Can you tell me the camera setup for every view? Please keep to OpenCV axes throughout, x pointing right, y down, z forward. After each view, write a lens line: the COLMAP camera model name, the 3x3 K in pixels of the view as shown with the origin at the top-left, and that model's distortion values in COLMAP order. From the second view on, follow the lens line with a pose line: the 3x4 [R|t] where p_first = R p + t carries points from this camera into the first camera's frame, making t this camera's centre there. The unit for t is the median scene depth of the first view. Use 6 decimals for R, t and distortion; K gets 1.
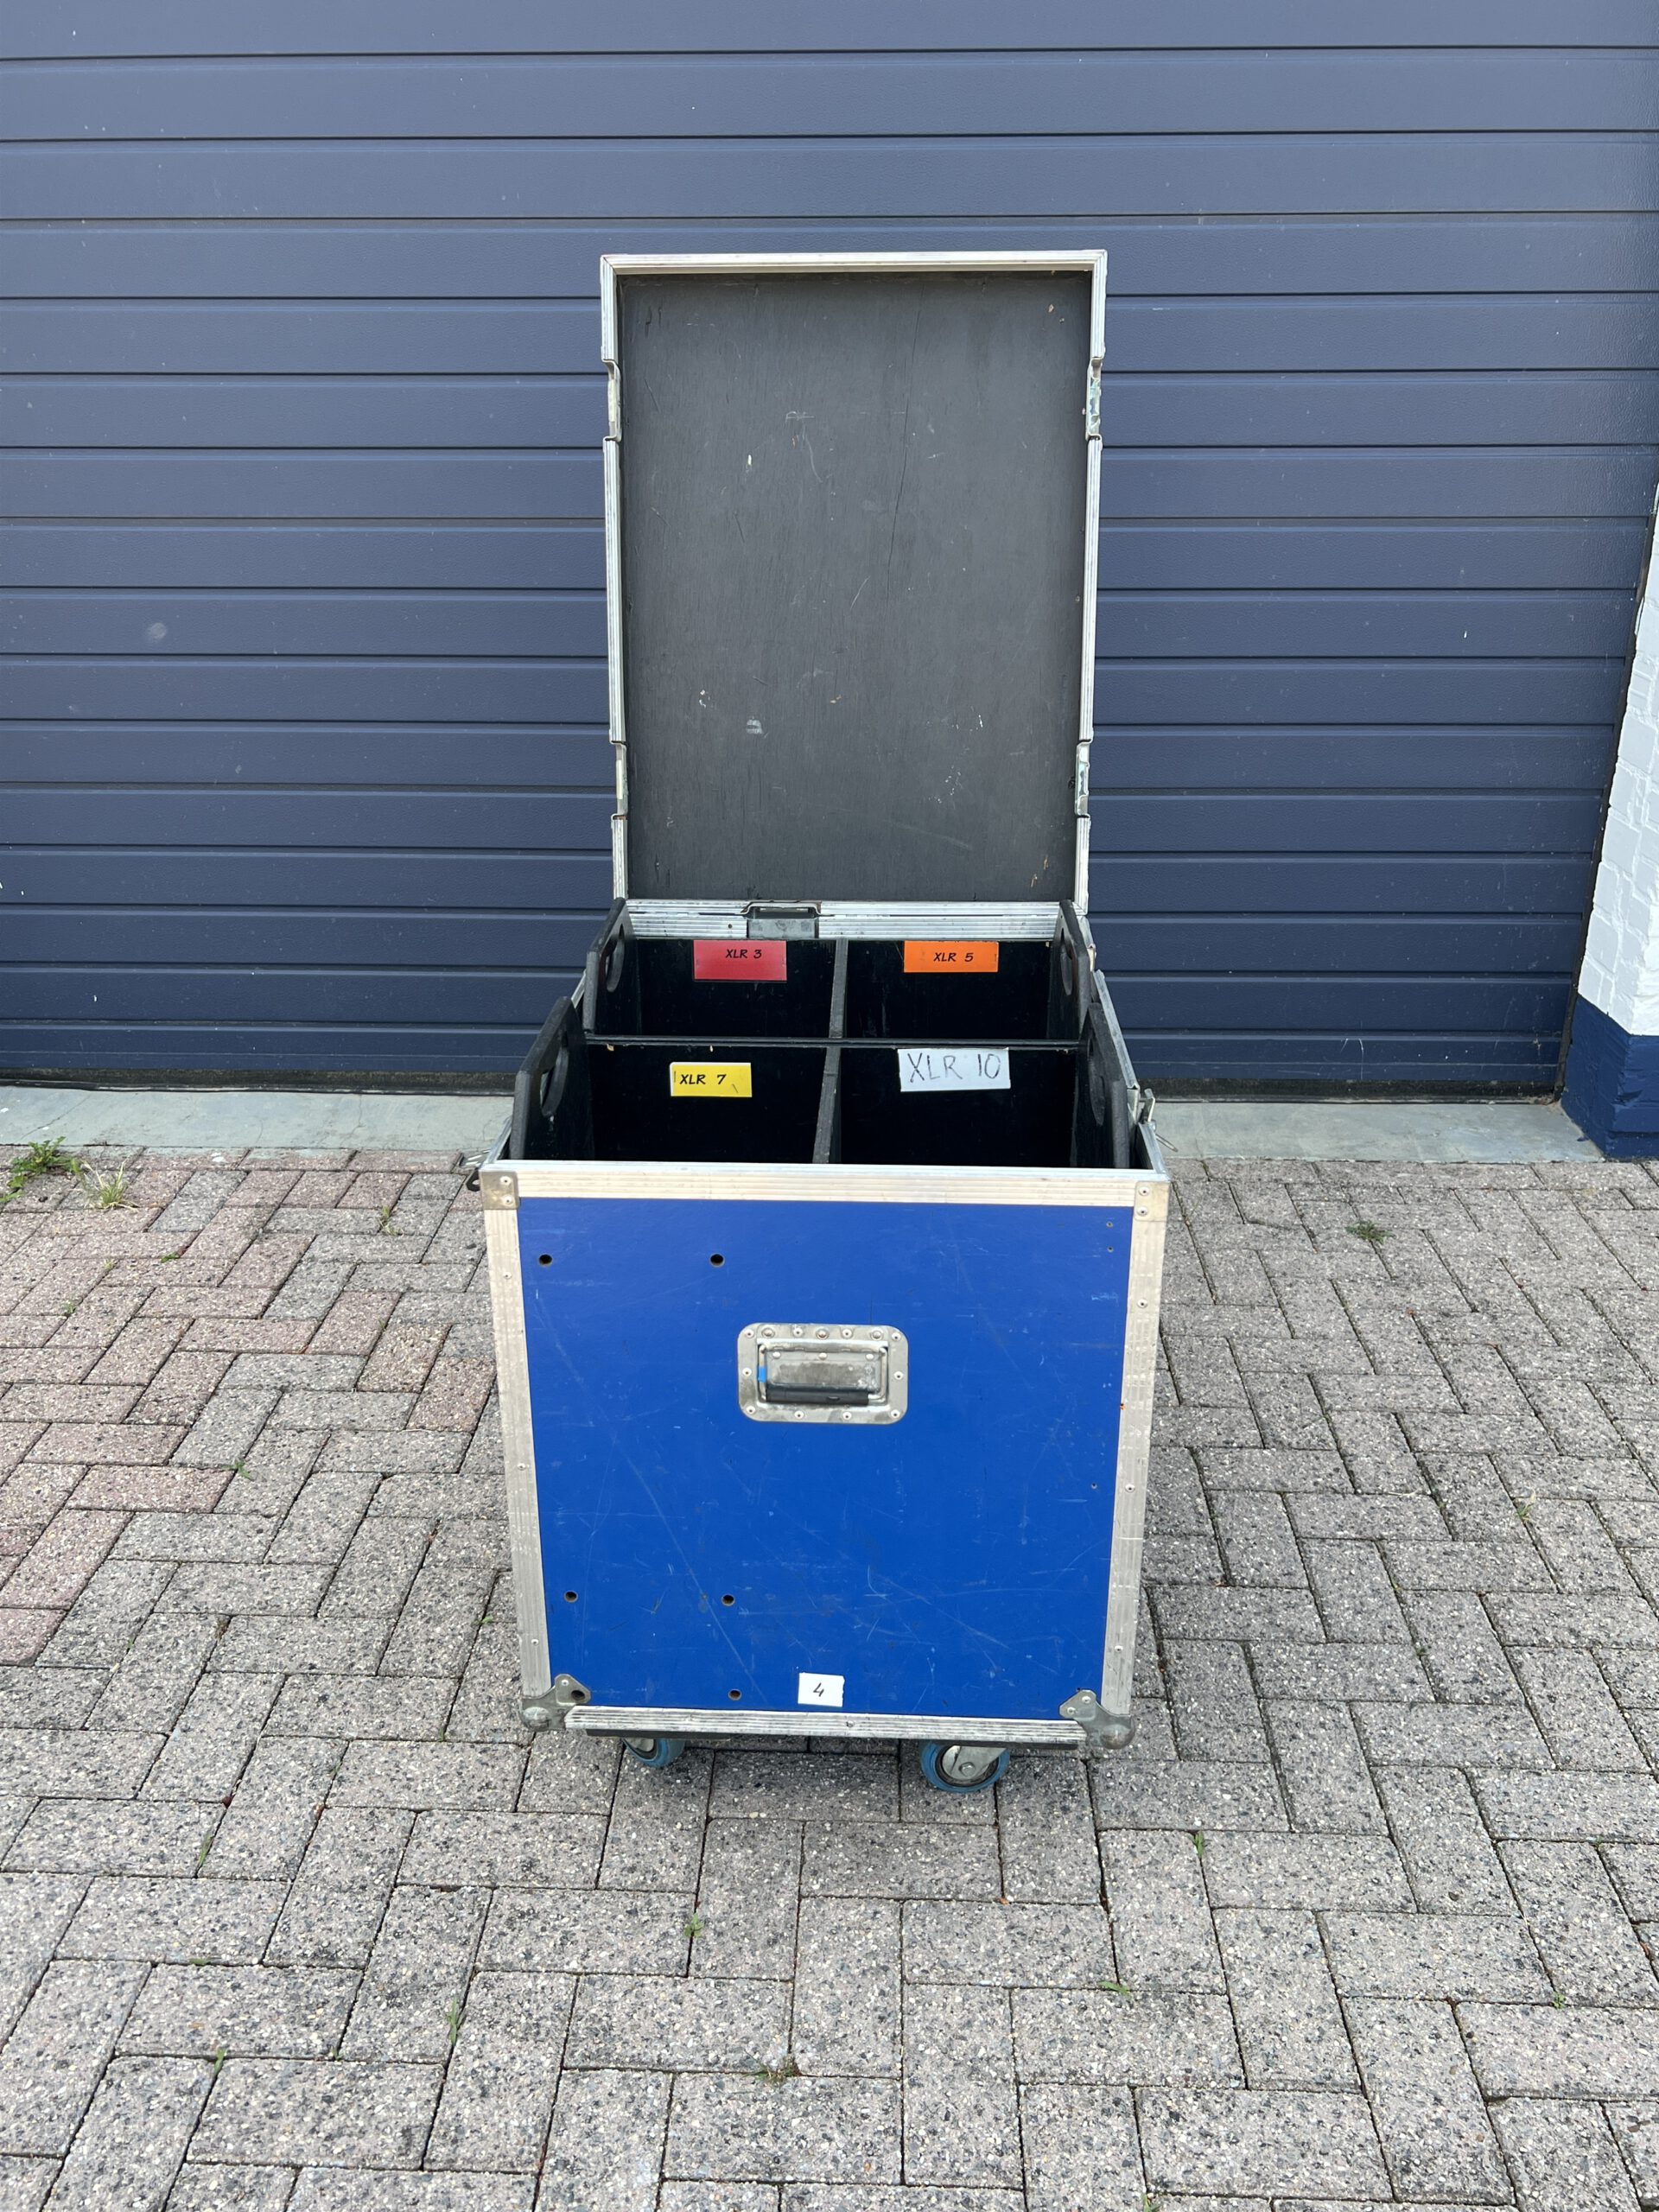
lens RADIAL K [[1824.3, 0, 803.0], [0, 1824.3, 1109.5], [0, 0, 1]] dist [0.007115, -0.014164]
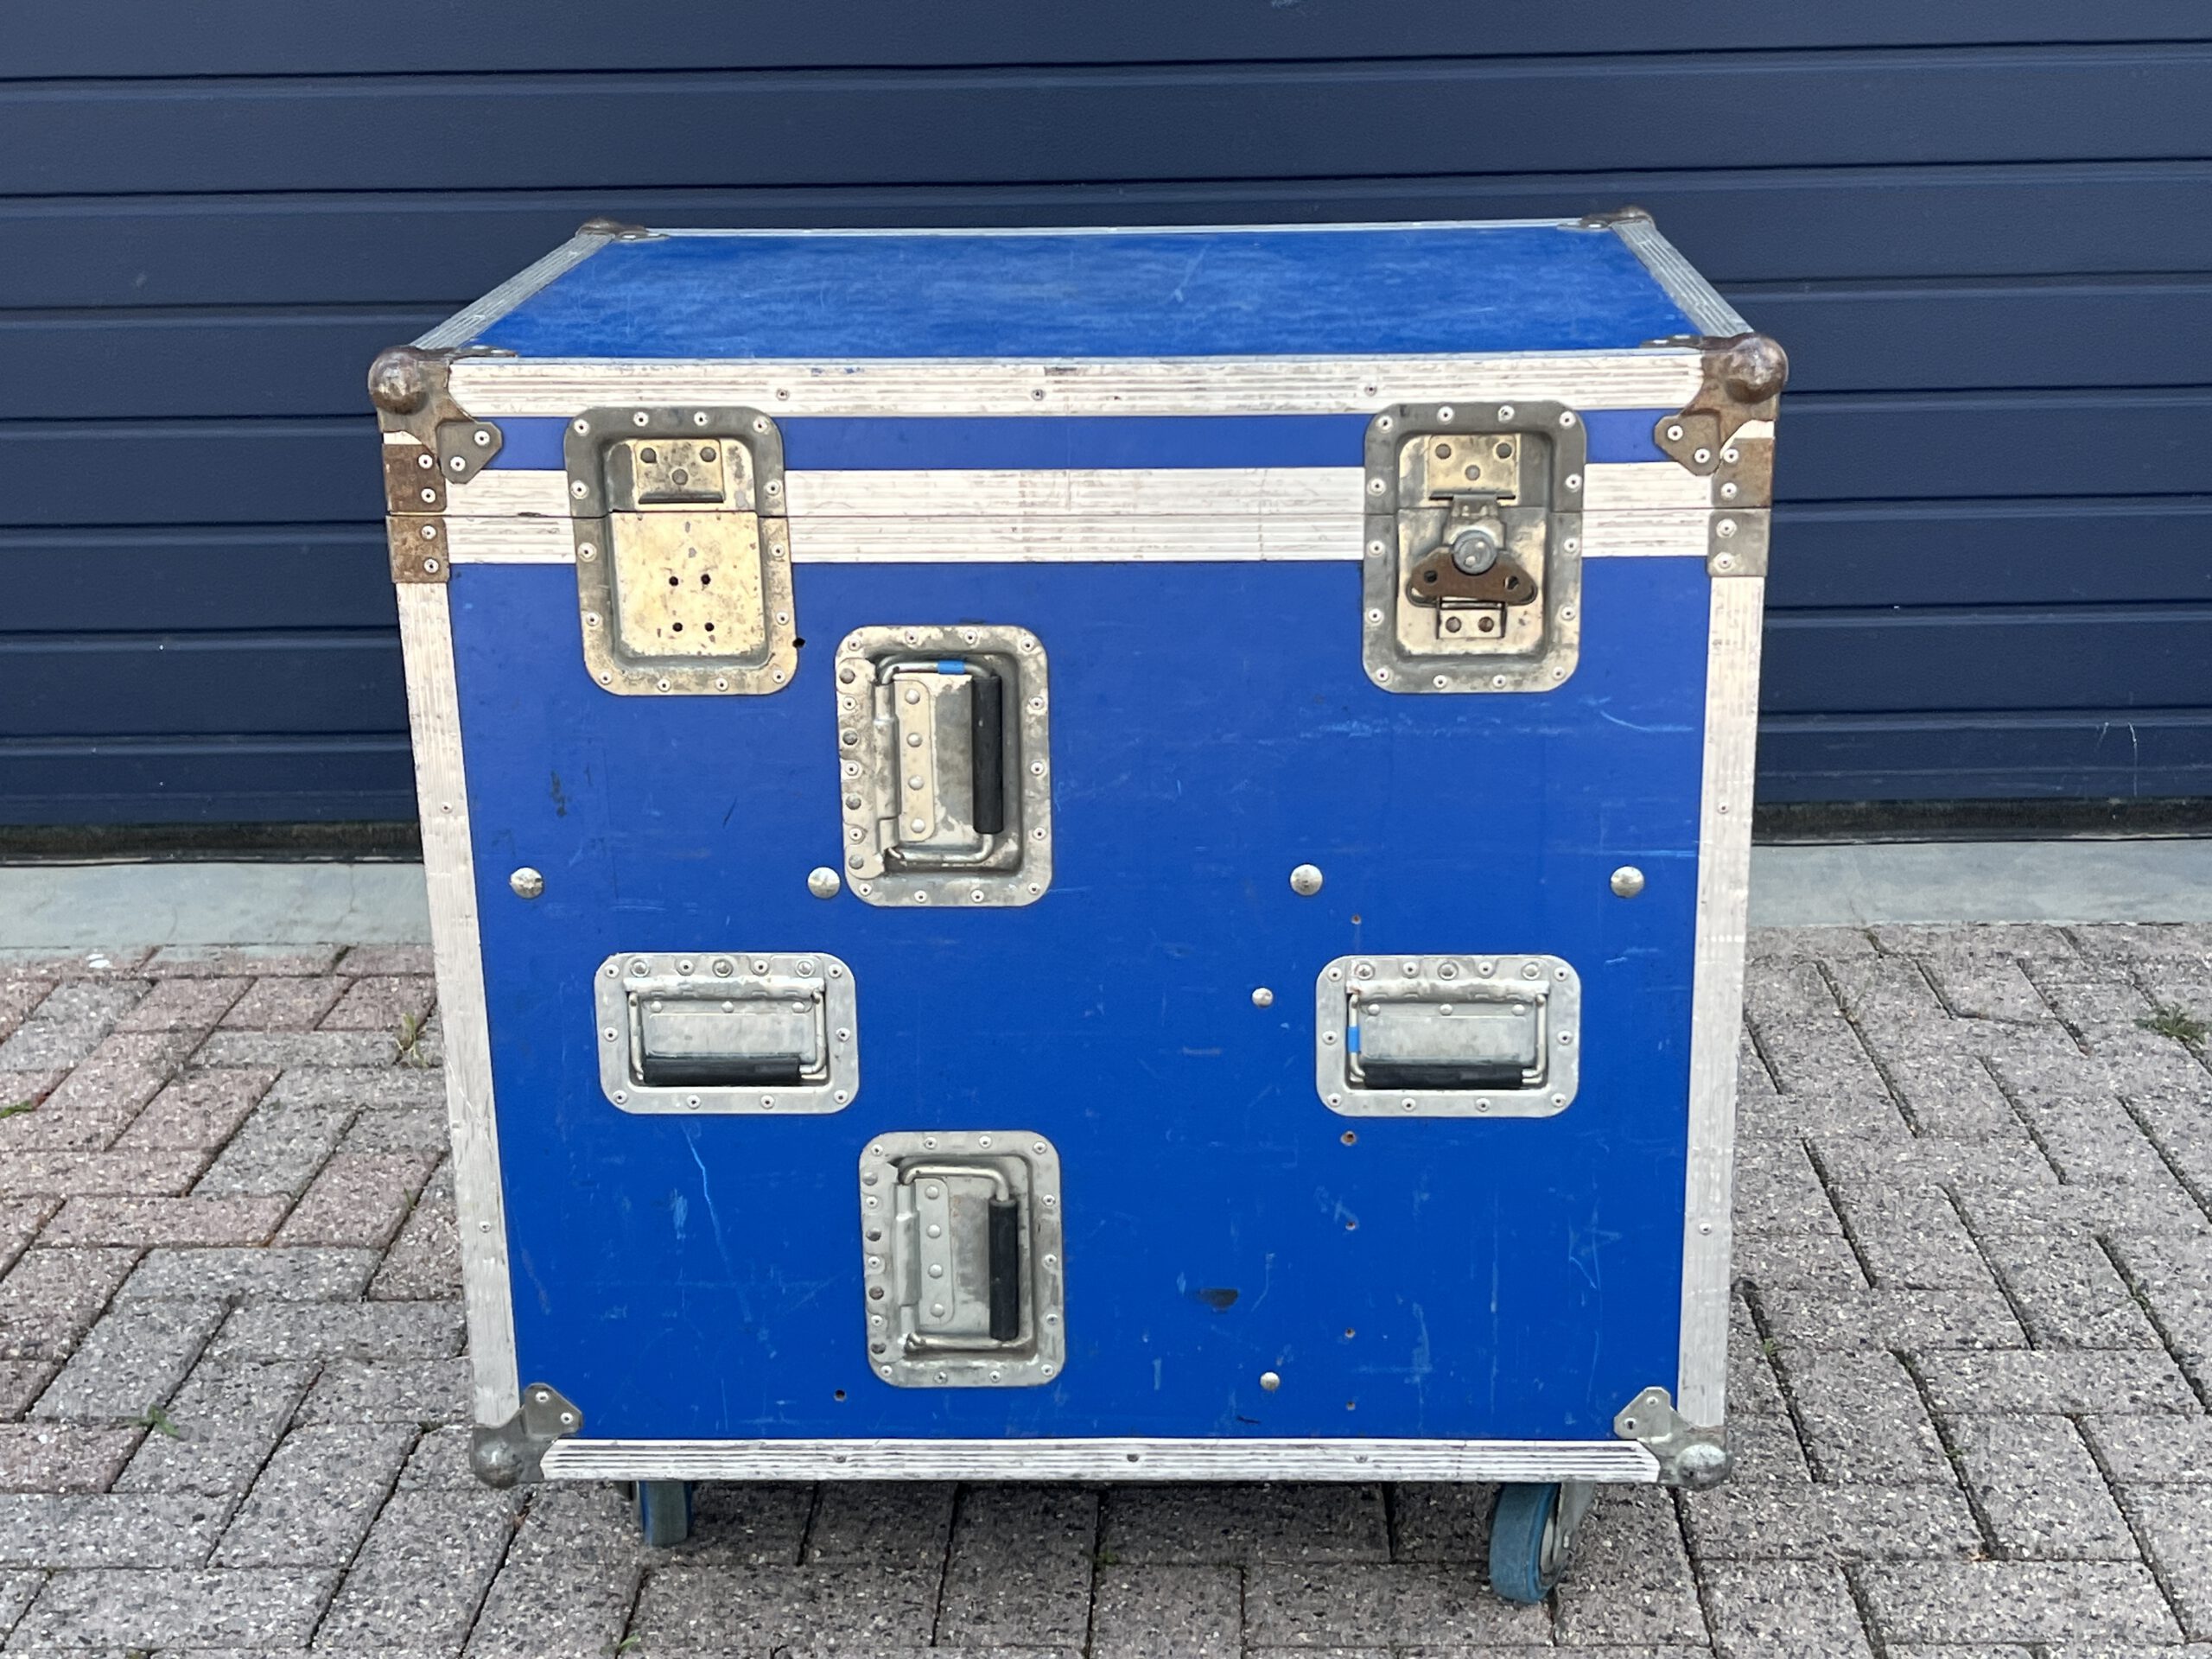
lens RADIAL K [[3187.6, 0, 1115.5], [0, 3187.6, 846.0], [0, 0, 1]] dist [0.028005, 0.000000]
pose [[0.999704, -0.019219, 0.014885, -0.030988], [0.020473, 0.995796, -0.089285, 0.104334], [-0.013106, 0.089564, 0.995895, 0.030077]]
